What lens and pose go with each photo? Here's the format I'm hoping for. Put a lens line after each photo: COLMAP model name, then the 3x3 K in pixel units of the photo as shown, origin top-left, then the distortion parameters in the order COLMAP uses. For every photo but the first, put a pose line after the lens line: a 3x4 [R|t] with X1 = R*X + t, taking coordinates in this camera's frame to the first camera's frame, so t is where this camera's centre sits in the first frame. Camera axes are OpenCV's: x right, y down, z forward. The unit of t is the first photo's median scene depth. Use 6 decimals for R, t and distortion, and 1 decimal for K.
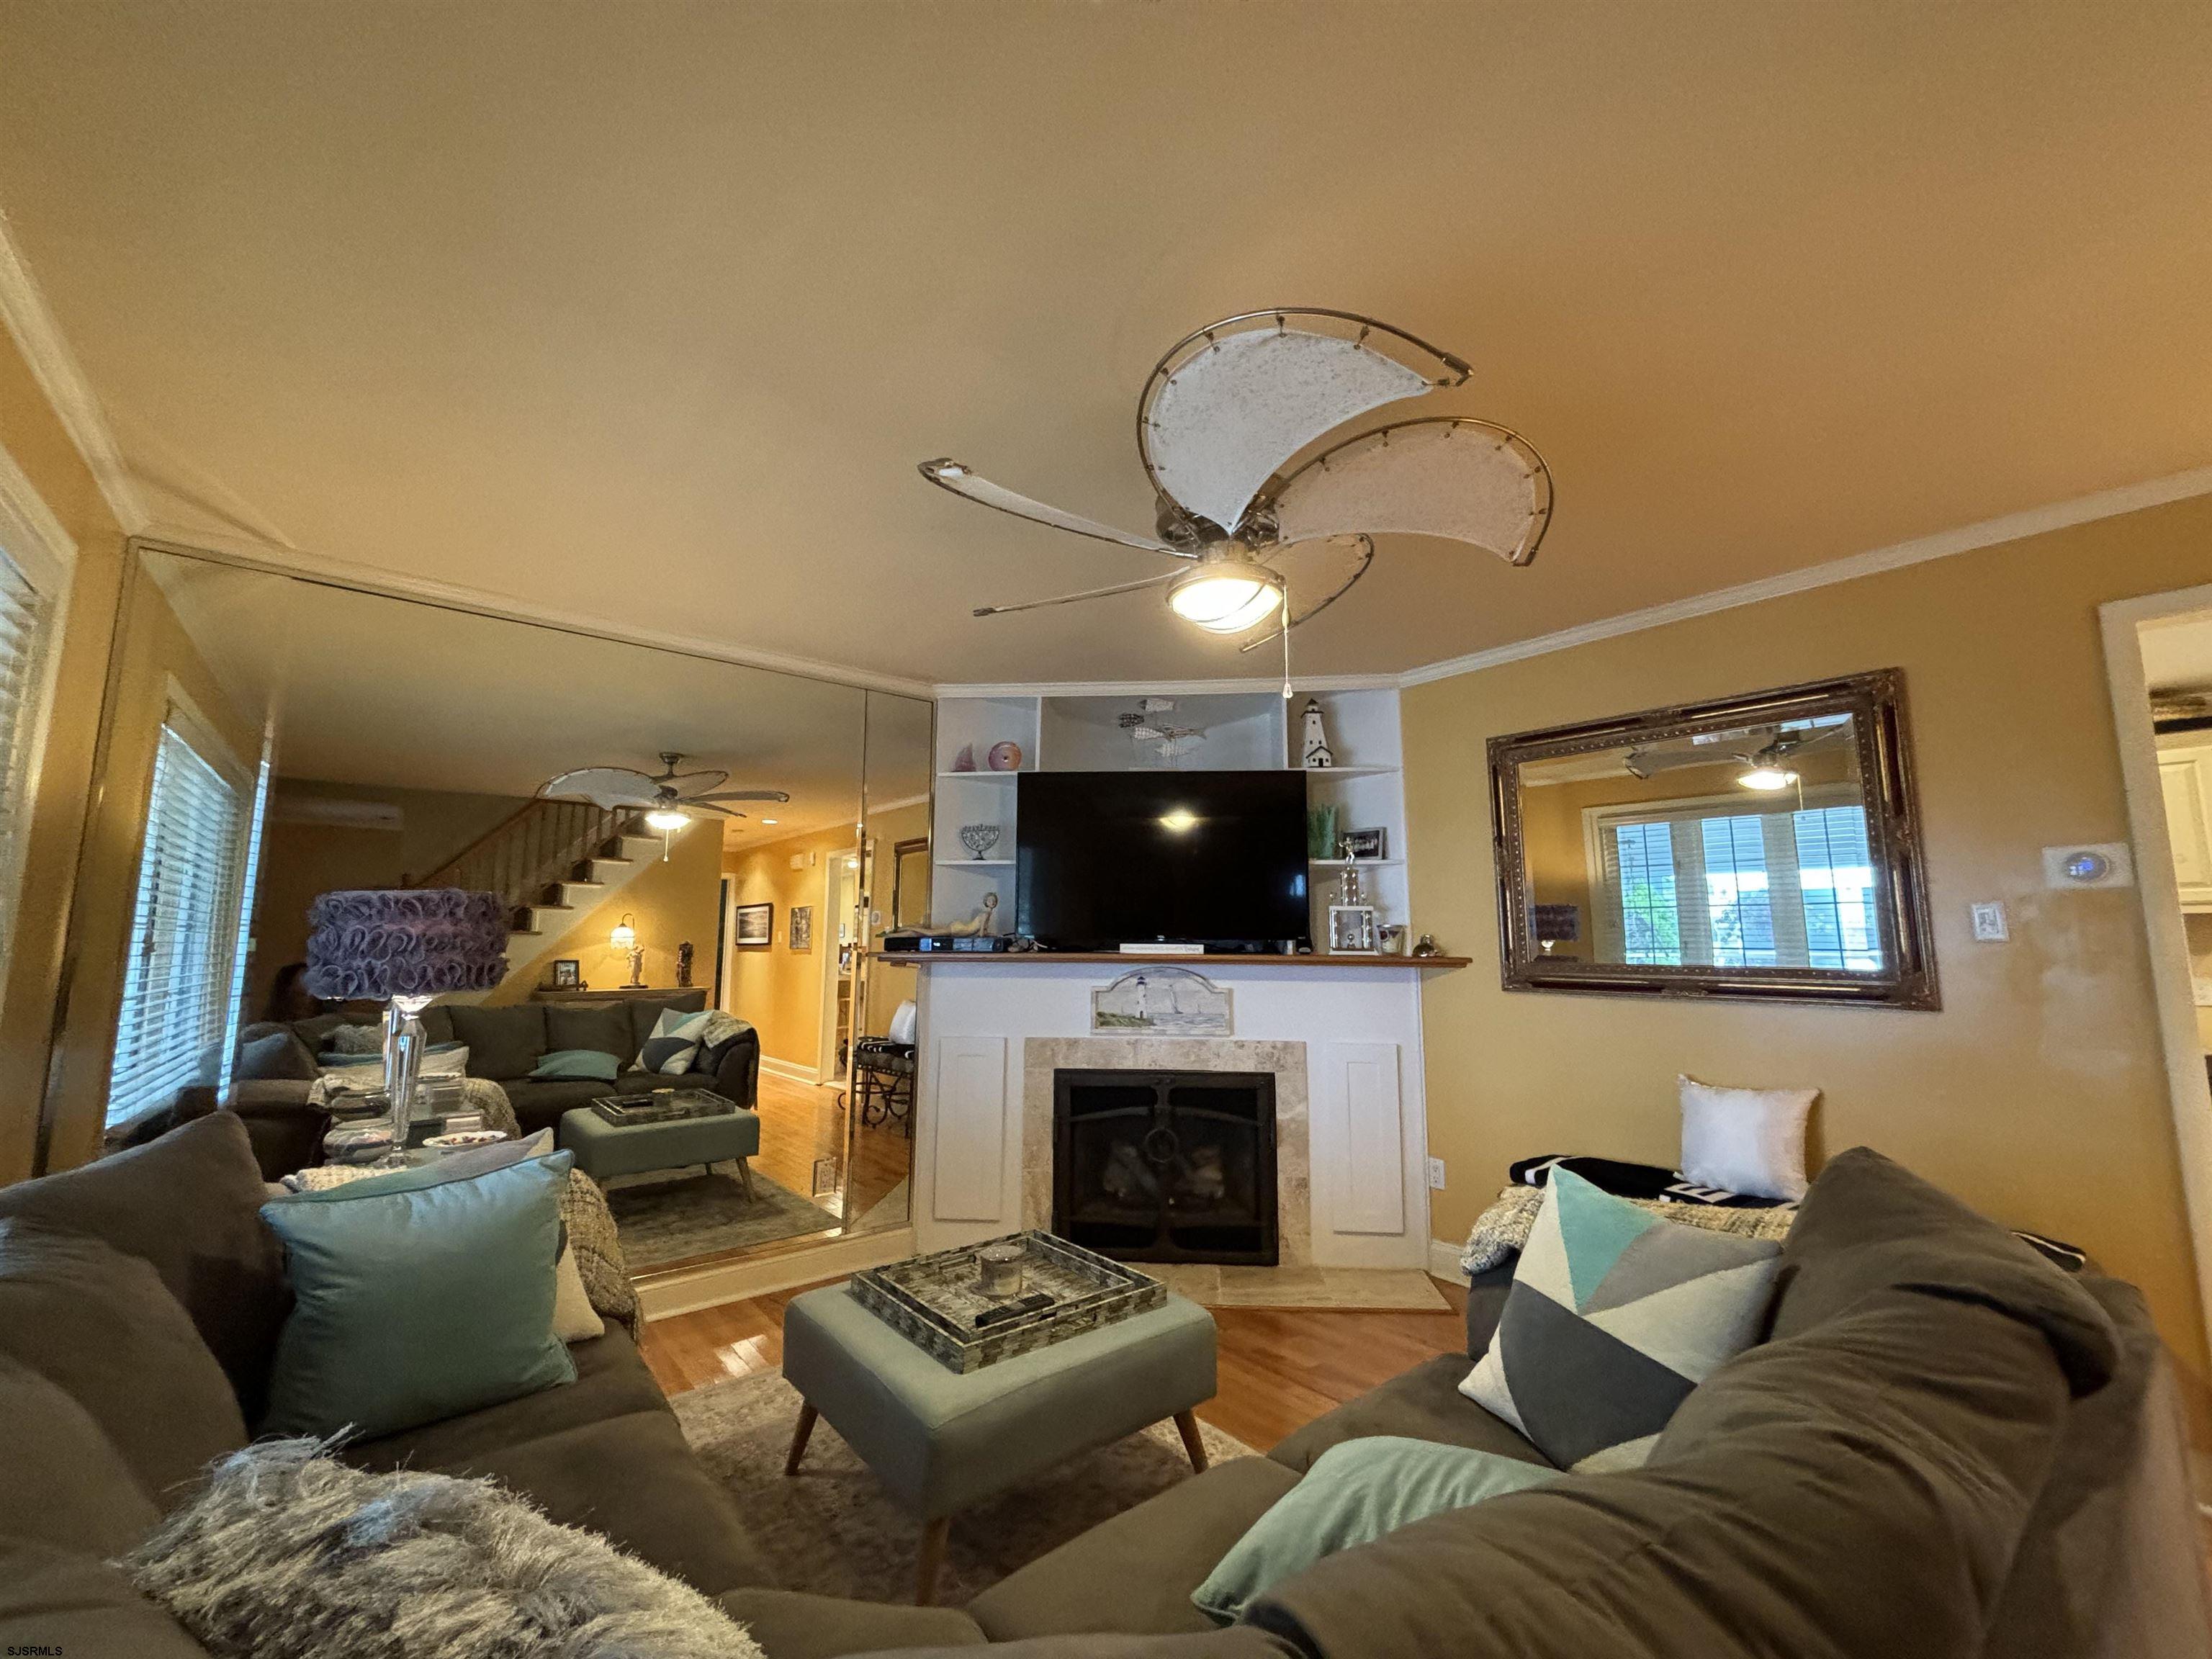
lens RADIAL K [[890.8, 0, 1100.2], [0, 890.8, 812.4], [0, 0, 1]] dist [0.004710, -0.000197]
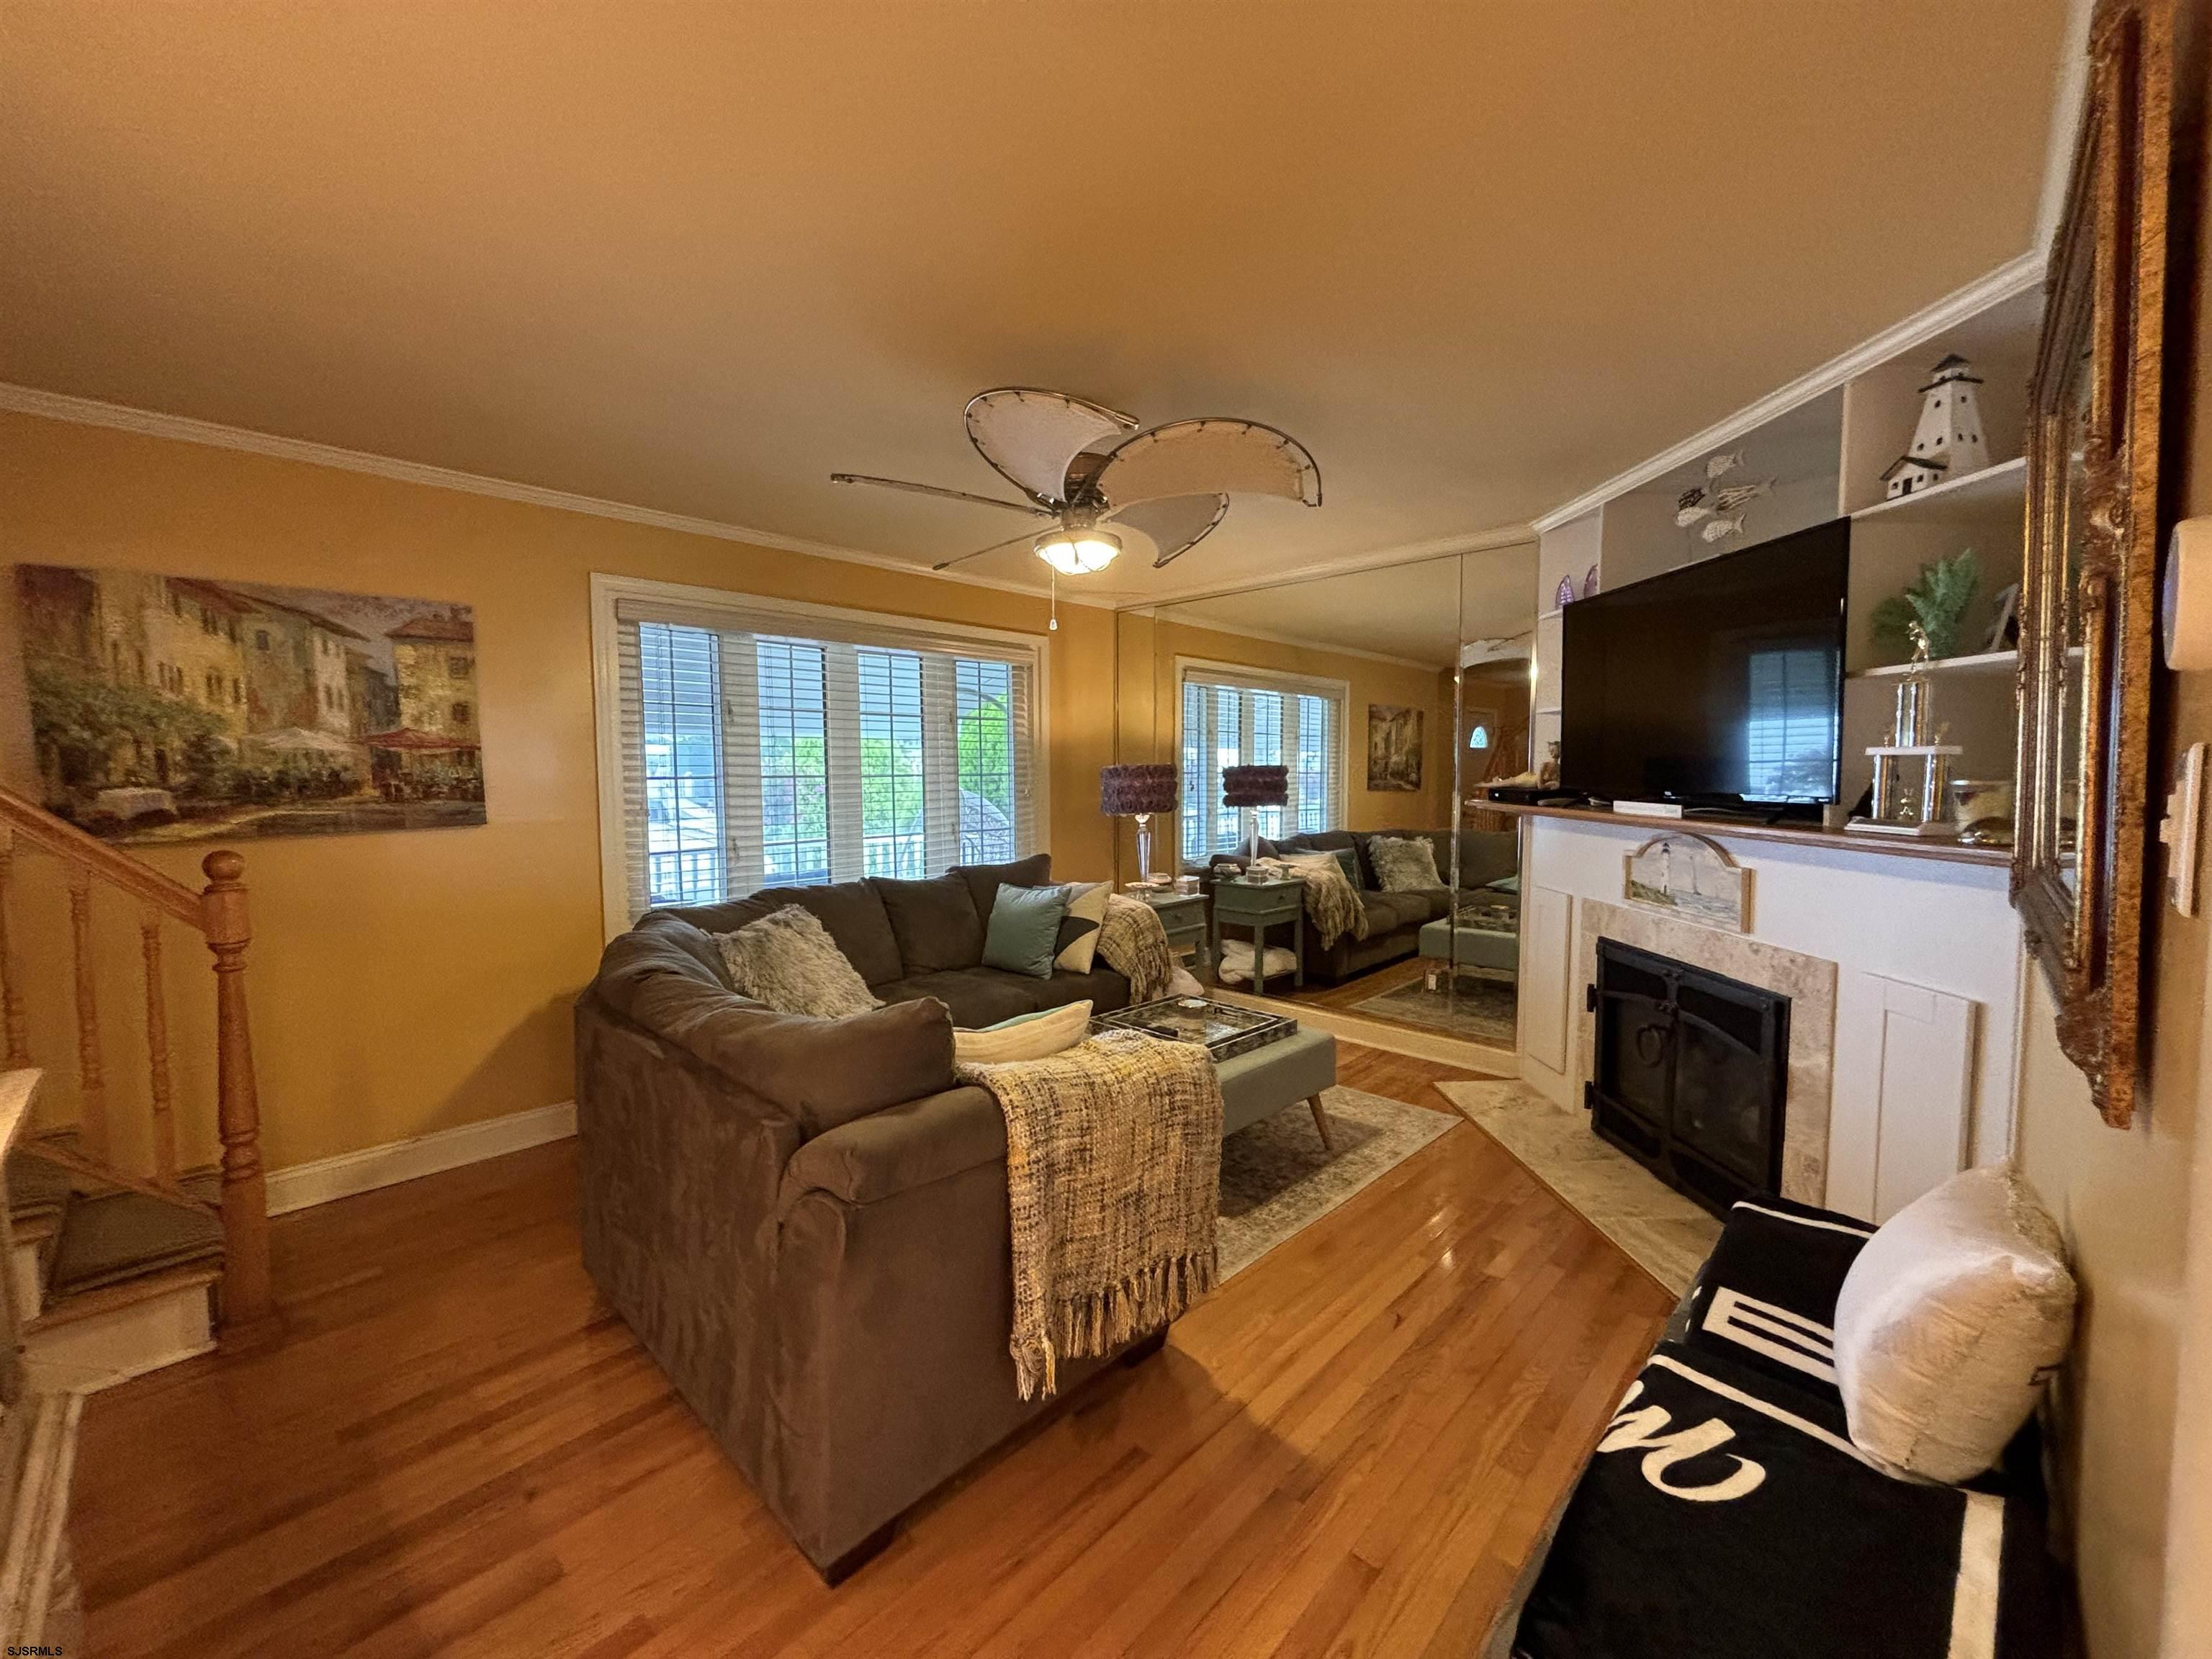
lens RADIAL K [[890.8, 0, 1104.3], [0, 890.8, 832.8], [0, 0, 1]] dist [0.004710, -0.000197]
pose [[0.132680, 0.068134, -0.988814, 0.765749], [0.144576, 0.985634, 0.087314, 0.035730], [0.980558, -0.154544, 0.120924, 0.423743]]
